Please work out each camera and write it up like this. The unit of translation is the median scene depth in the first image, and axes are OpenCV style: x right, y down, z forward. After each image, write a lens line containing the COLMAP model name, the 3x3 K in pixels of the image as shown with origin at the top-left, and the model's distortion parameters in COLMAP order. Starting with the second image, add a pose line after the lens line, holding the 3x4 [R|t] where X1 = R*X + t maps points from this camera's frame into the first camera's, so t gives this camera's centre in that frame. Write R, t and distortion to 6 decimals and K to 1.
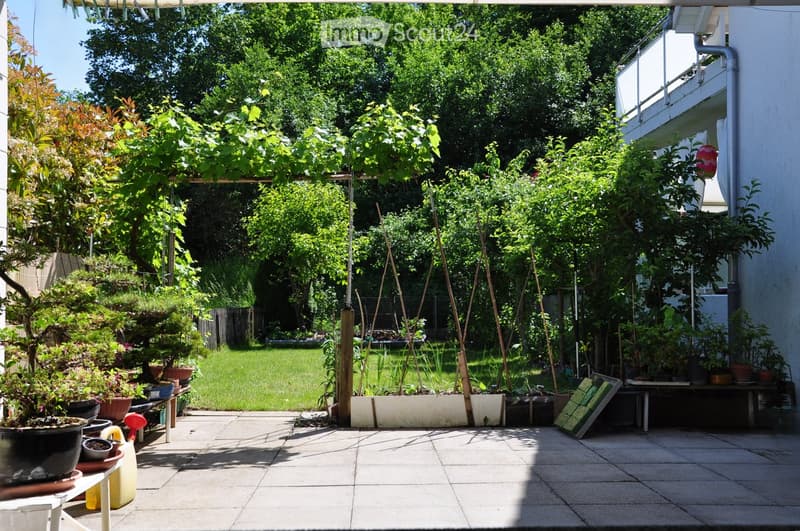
lens RADIAL K [[856.3, 0, 400.0], [0, 856.3, 265.5], [0, 0, 1]] dist [-0.014740, -0.006705]
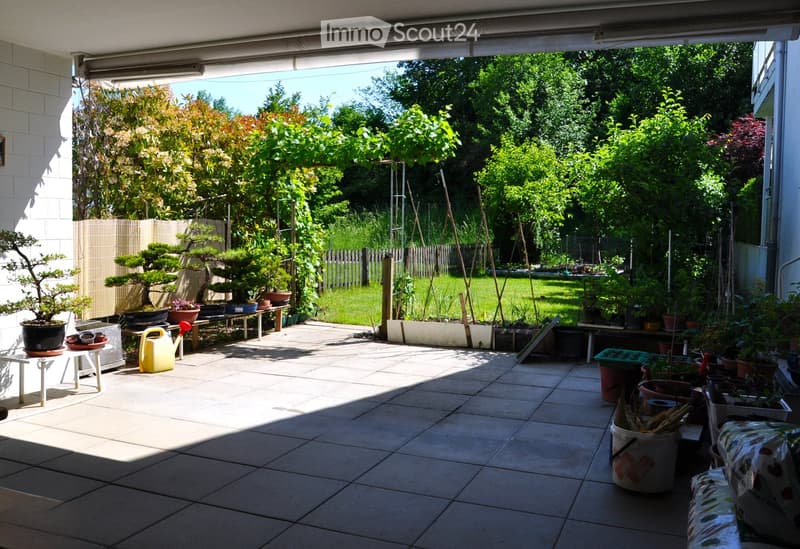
lens RADIAL K [[715.8, 0, 400.0], [0, 715.8, 274.5], [0, 0, 1]] dist [-0.162550, -0.000753]
pose [[0.909557, 0.044508, -0.413189, 0.432401], [-0.001450, 0.994582, 0.103943, -0.042107], [0.415577, -0.093943, 0.904694, -0.049560]]
